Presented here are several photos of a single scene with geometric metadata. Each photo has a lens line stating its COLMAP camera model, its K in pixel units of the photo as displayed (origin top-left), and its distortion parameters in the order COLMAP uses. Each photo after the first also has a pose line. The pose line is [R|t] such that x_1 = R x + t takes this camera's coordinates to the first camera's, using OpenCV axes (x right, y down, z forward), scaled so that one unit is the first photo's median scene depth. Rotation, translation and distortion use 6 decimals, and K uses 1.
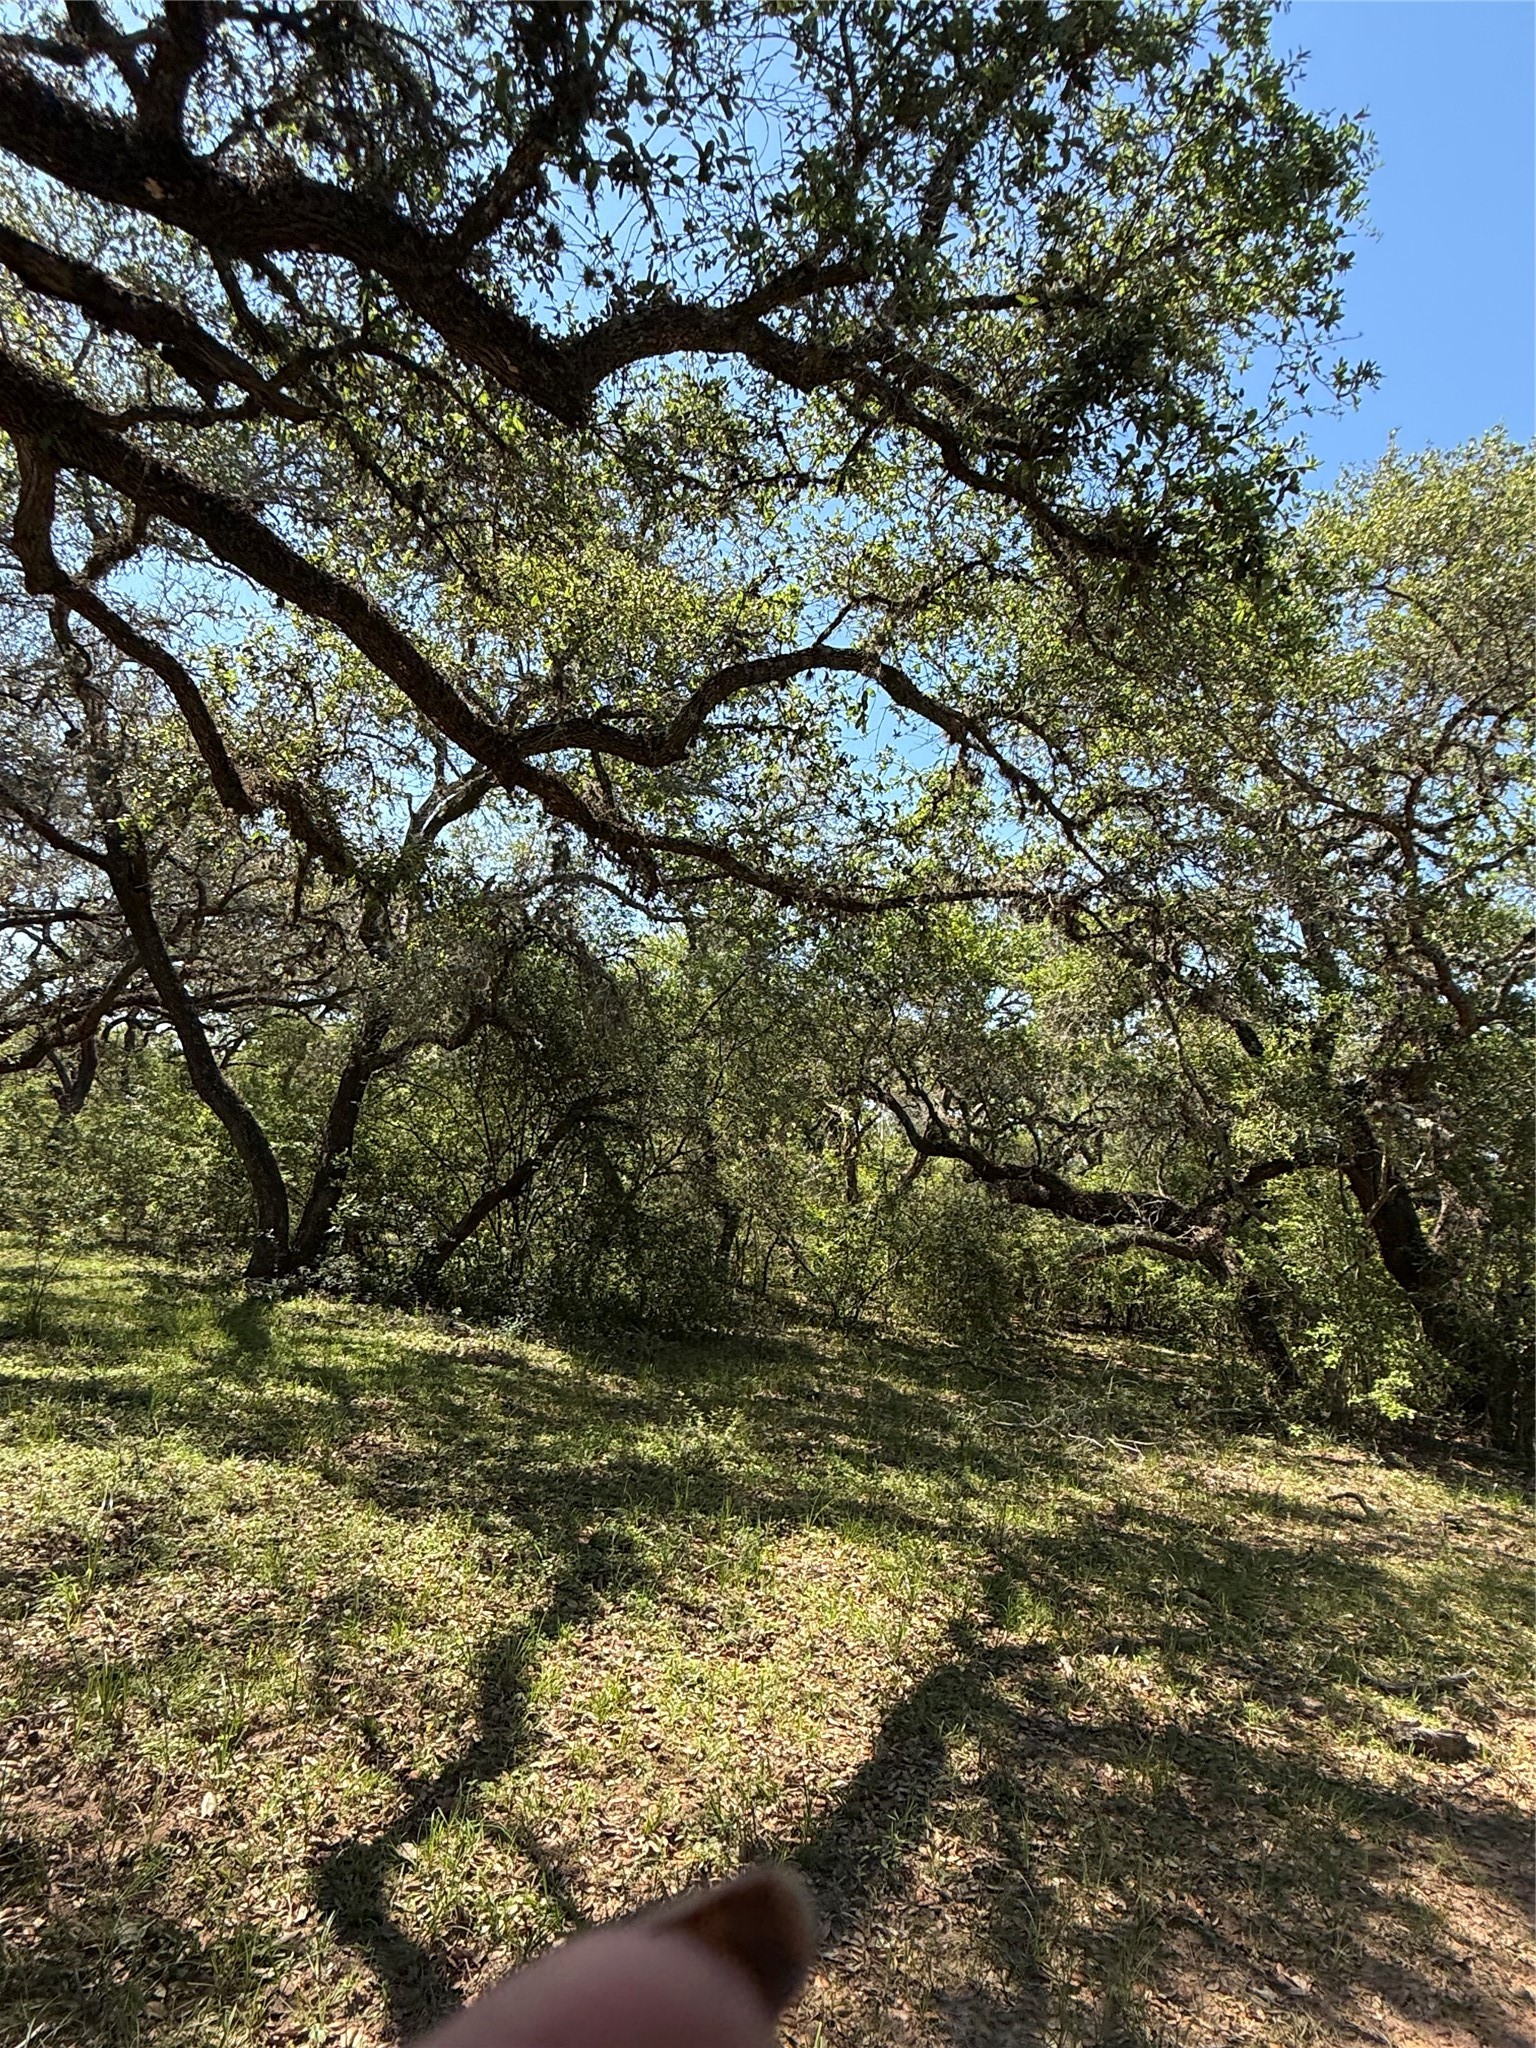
lens RADIAL K [[1191.9, 0, 768.1], [0, 1191.9, 1021.5], [0, 0, 1]] dist [-0.001525, -0.000255]
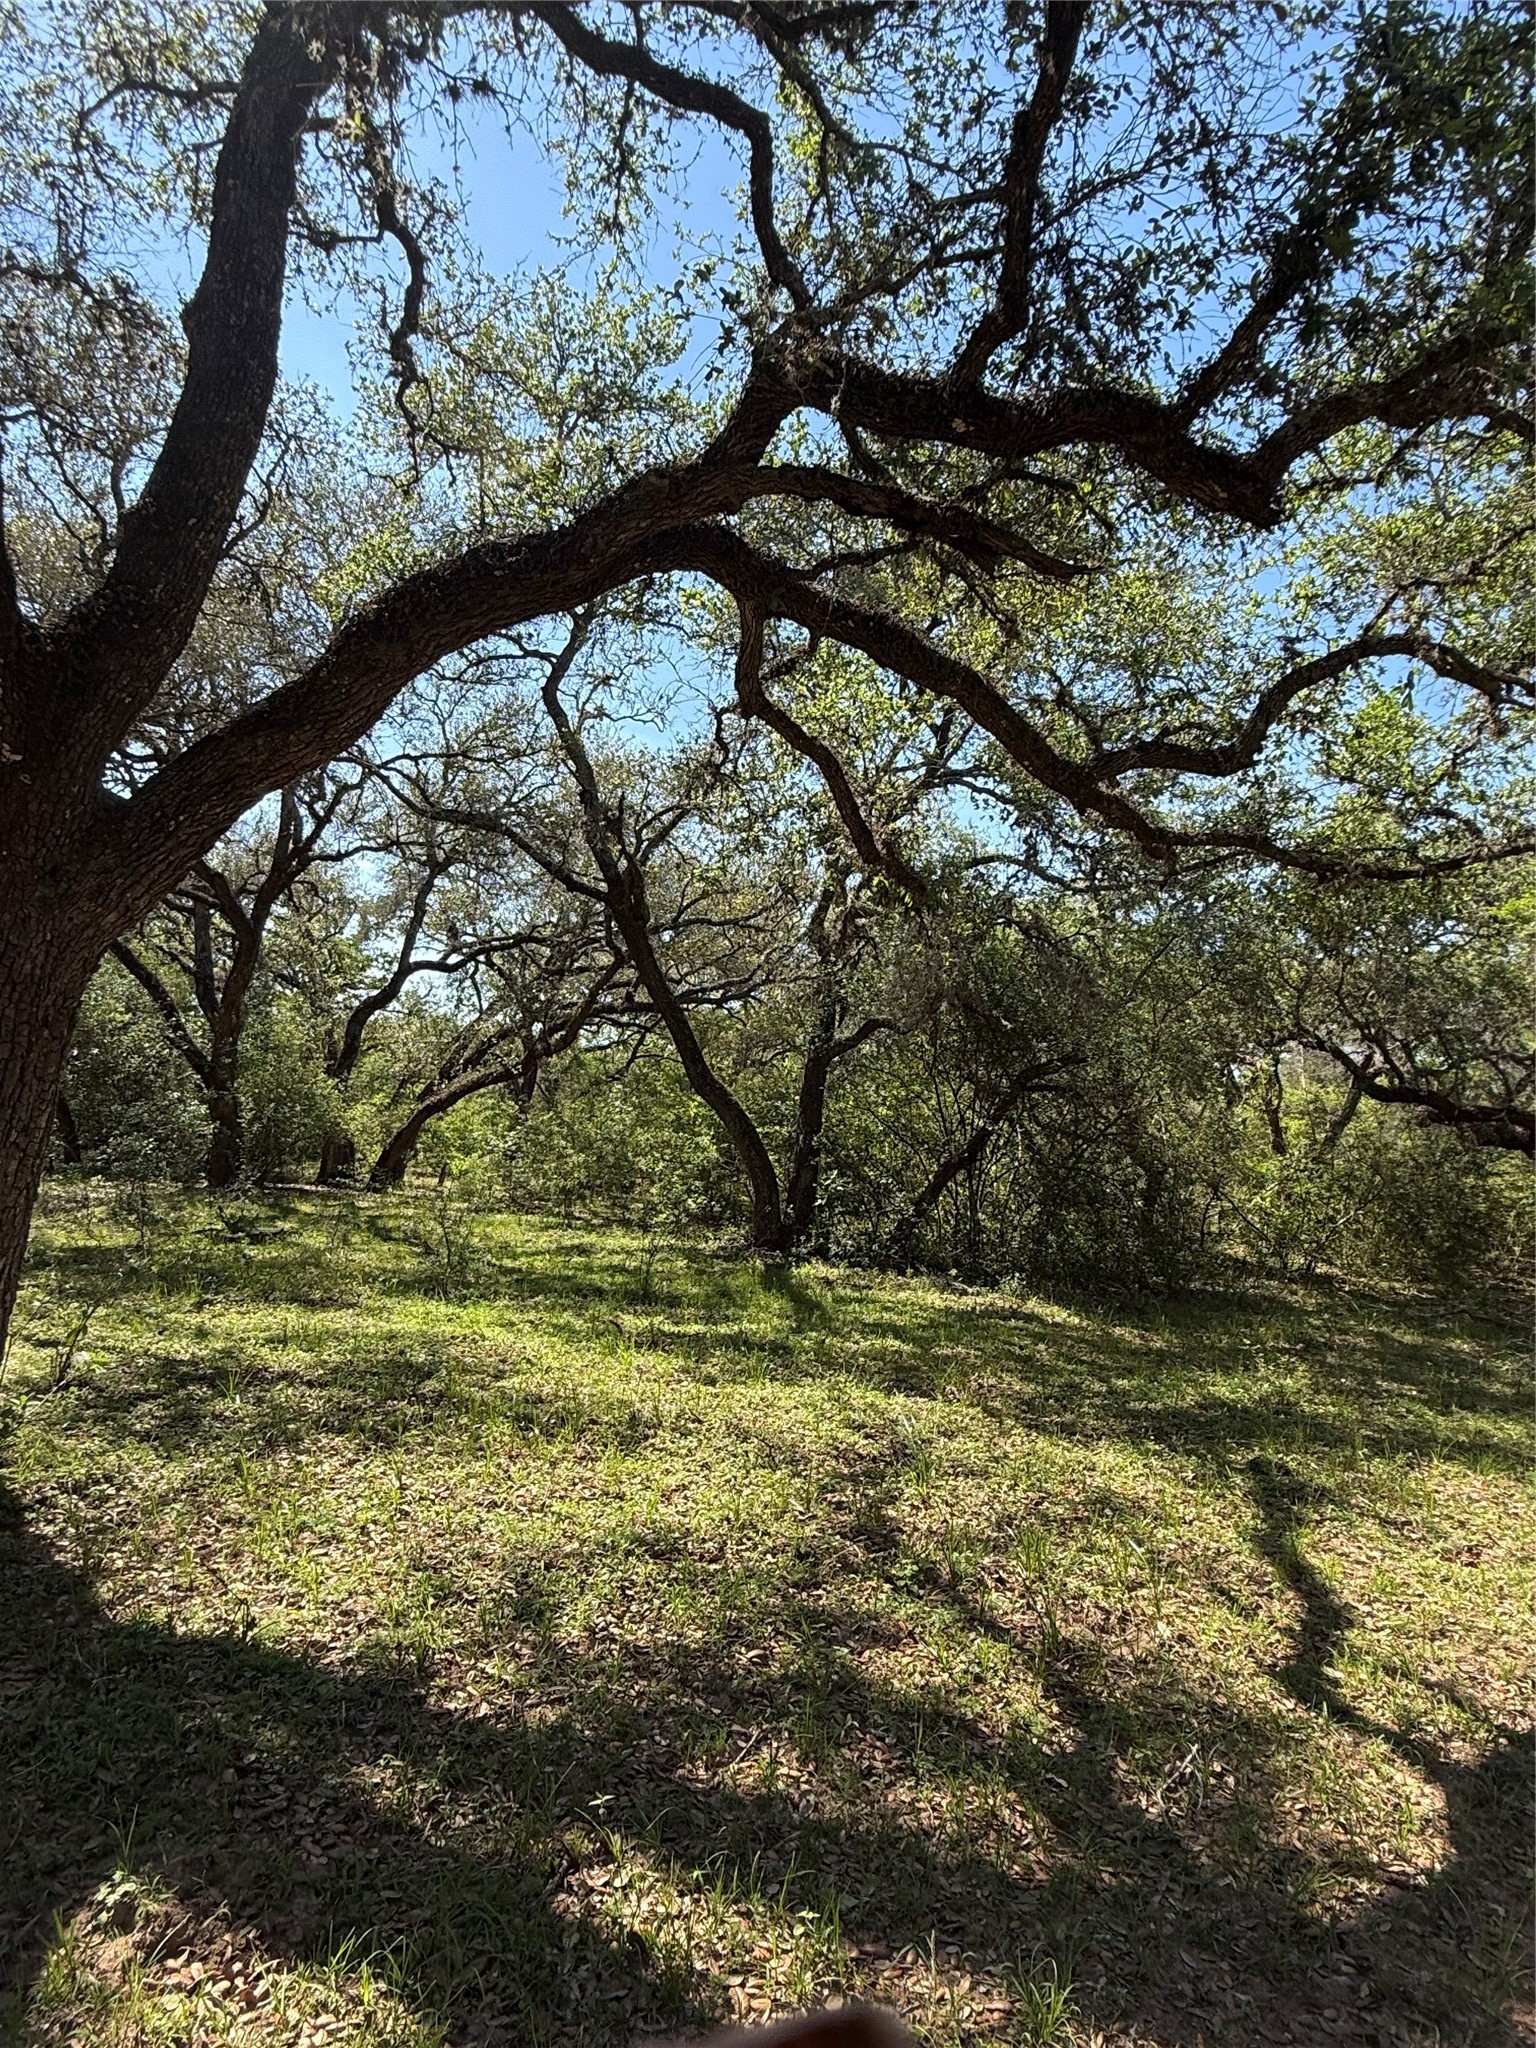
lens RADIAL K [[1191.9, 0, 767.8], [0, 1191.9, 1027.9], [0, 0, 1]] dist [-0.001525, -0.000255]
pose [[0.957759, -0.081290, -0.275844, -0.107829], [0.091319, 0.995540, 0.023690, -0.023519], [0.272688, -0.047879, 0.960910, -0.093086]]
